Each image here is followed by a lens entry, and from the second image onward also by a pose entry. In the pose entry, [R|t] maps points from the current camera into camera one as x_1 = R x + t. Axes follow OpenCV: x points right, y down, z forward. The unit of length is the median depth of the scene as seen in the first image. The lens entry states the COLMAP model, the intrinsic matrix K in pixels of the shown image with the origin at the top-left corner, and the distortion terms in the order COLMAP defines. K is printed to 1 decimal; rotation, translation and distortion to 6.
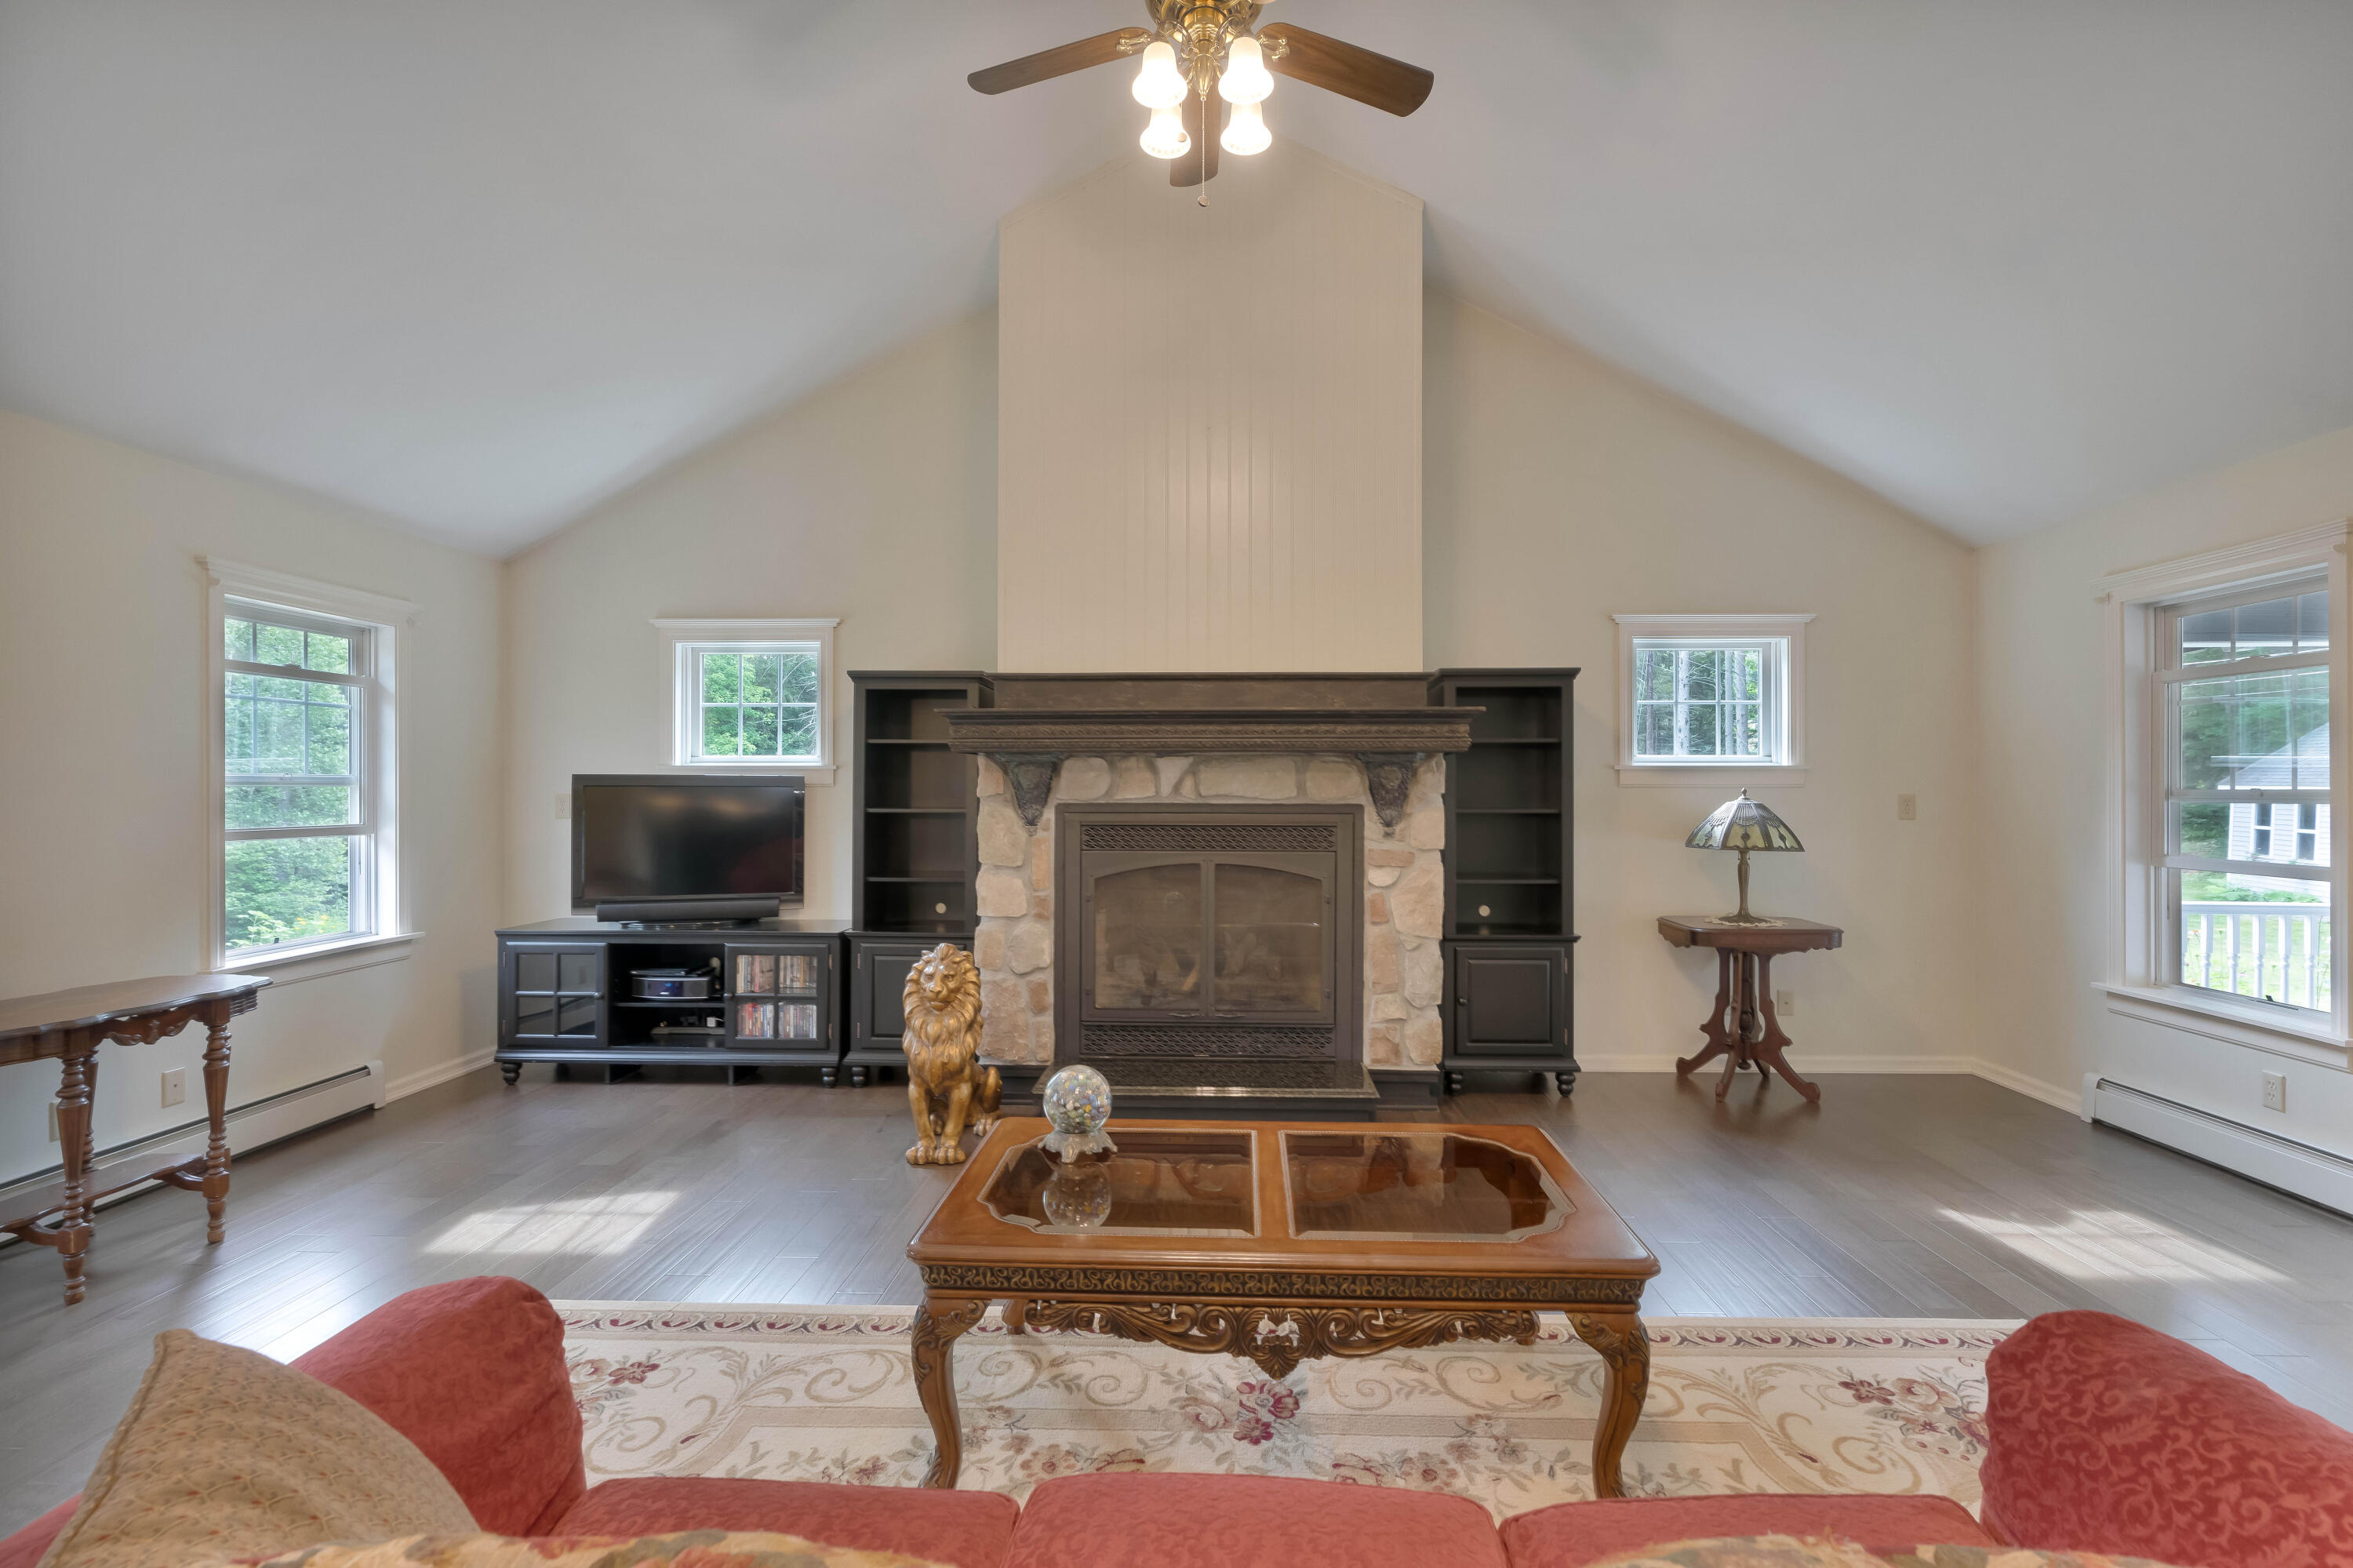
lens RADIAL K [[1033.2, 0, 1176.5], [0, 1033.2, 784.0], [0, 0, 1]] dist [-0.003091, 0.000038]
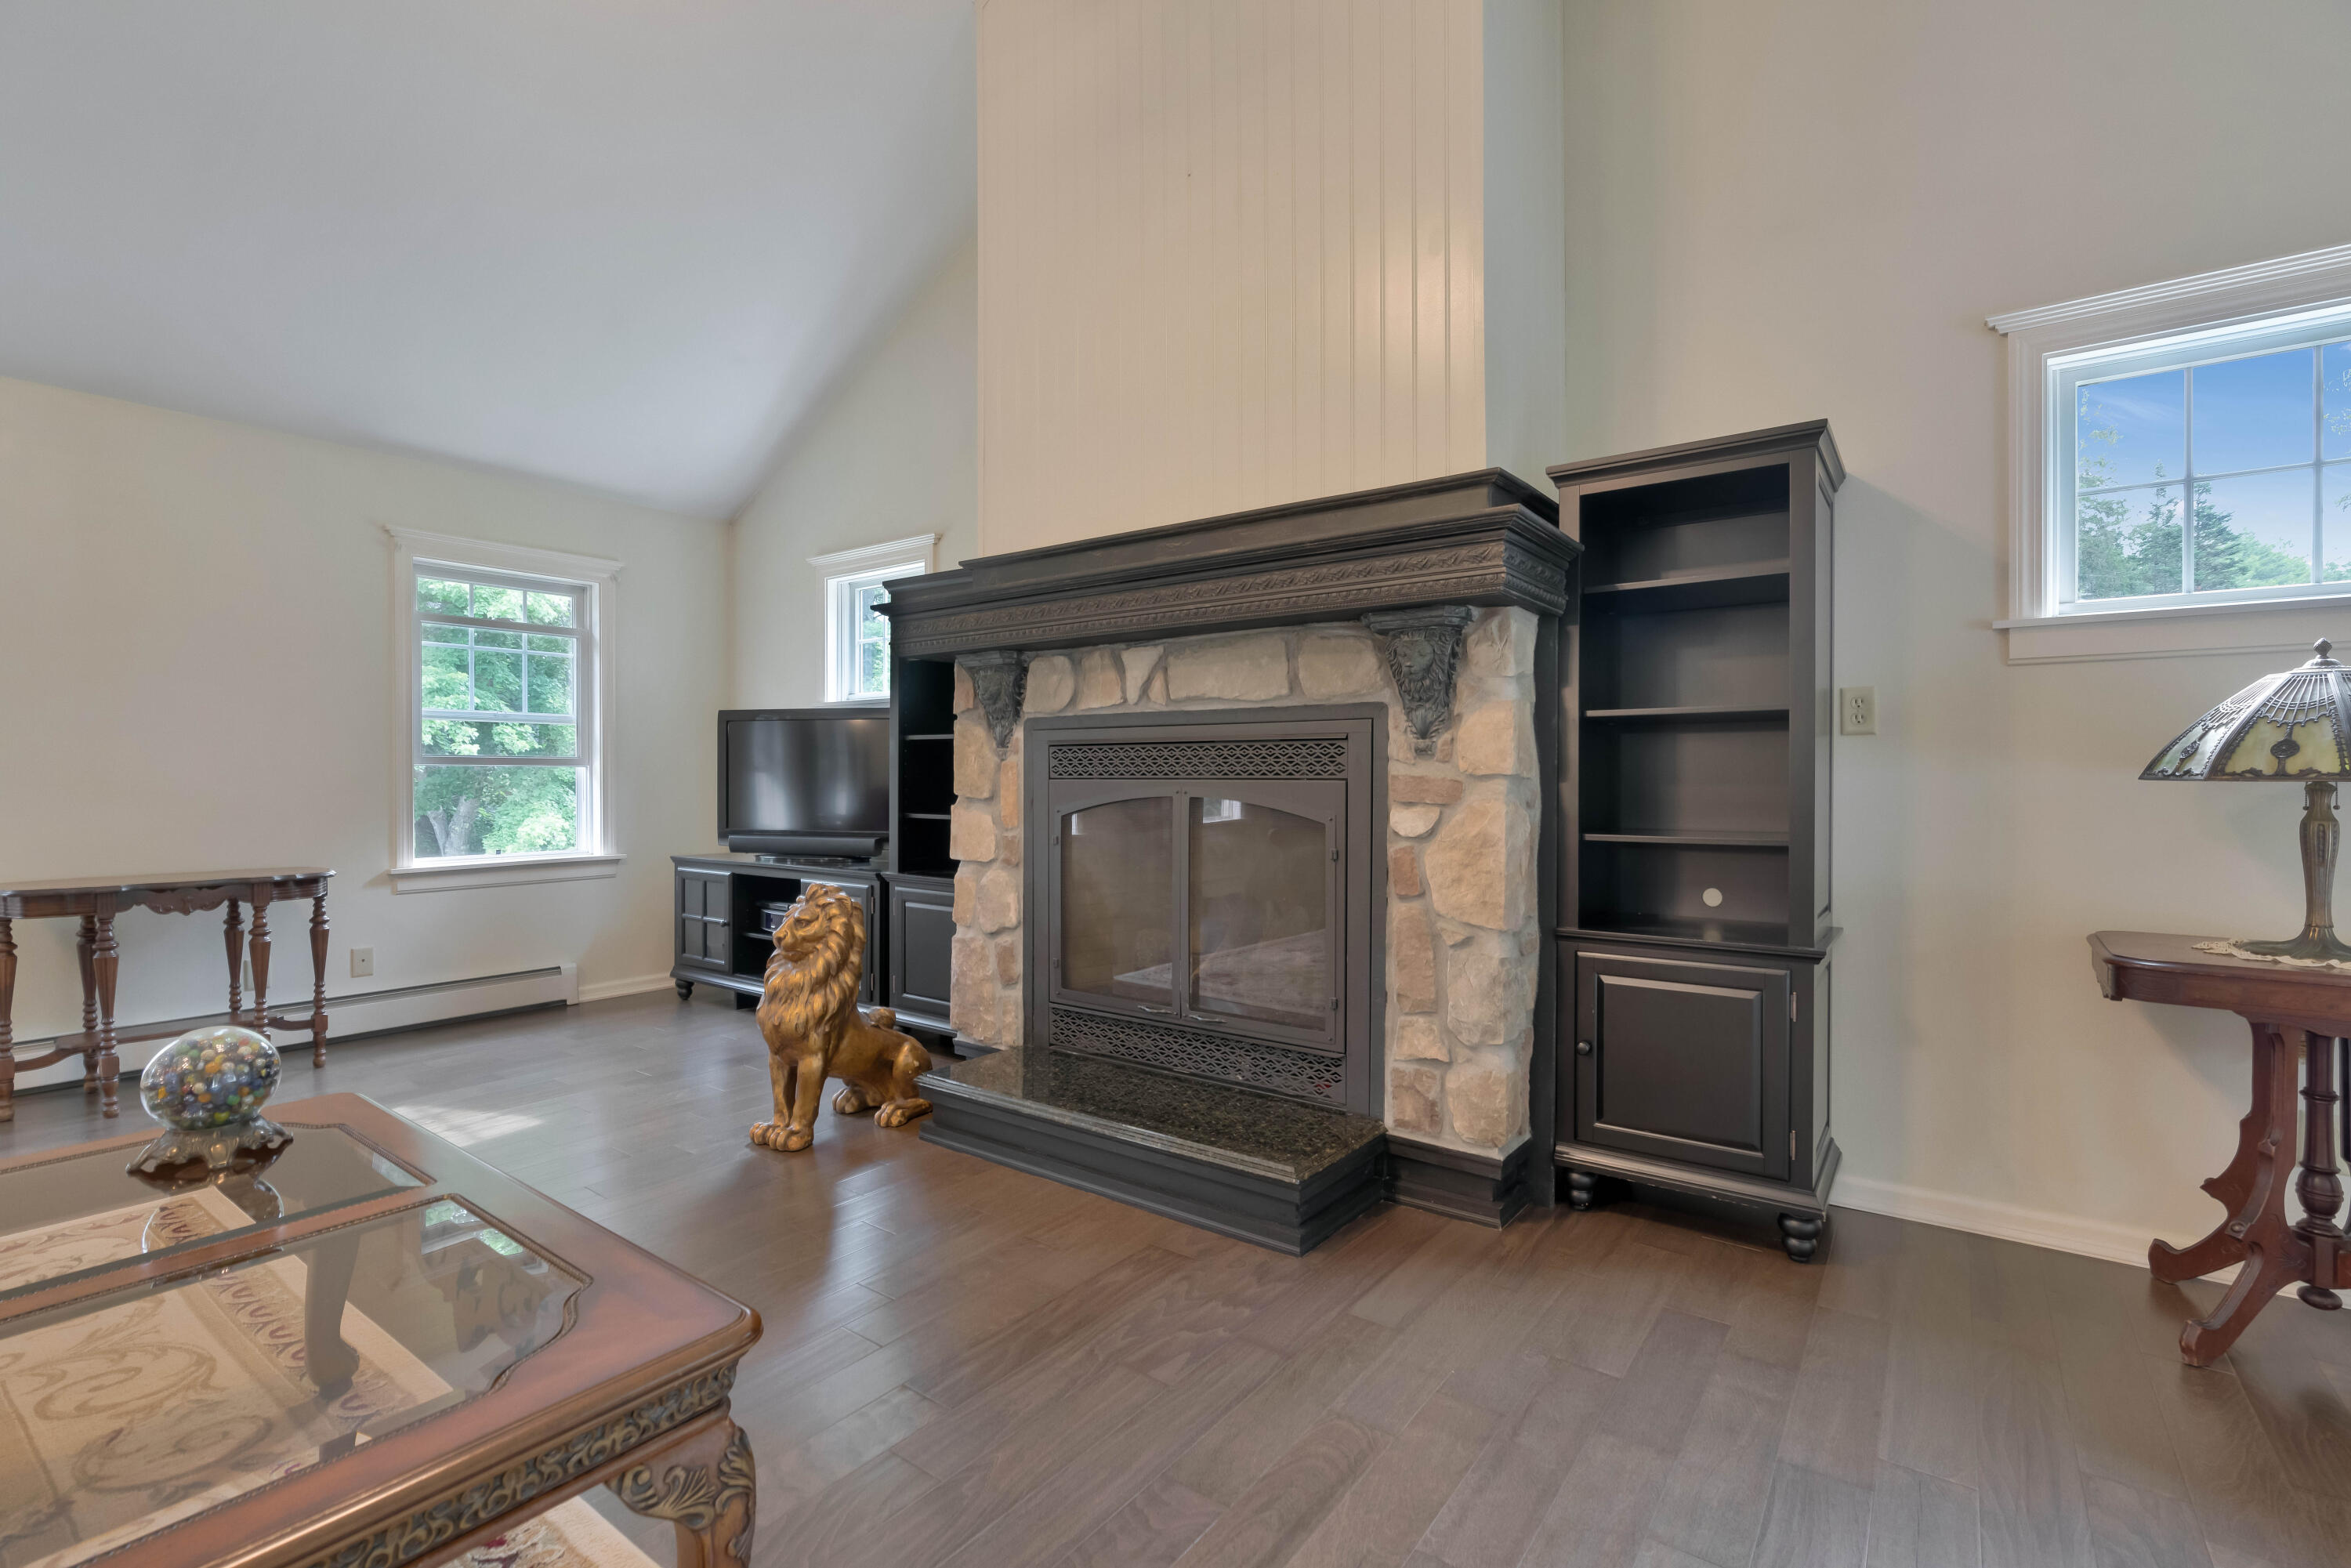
lens RADIAL K [[1032.2, 0, 1175.5], [0, 1032.2, 784.0], [0, 0, 1]] dist [-0.003091, 0.000038]
pose [[0.836864, 0.003370, -0.547401, 0.407252], [0.003326, 0.999931, 0.011241, 0.060117], [0.547401, -0.011228, 0.836795, 0.415231]]
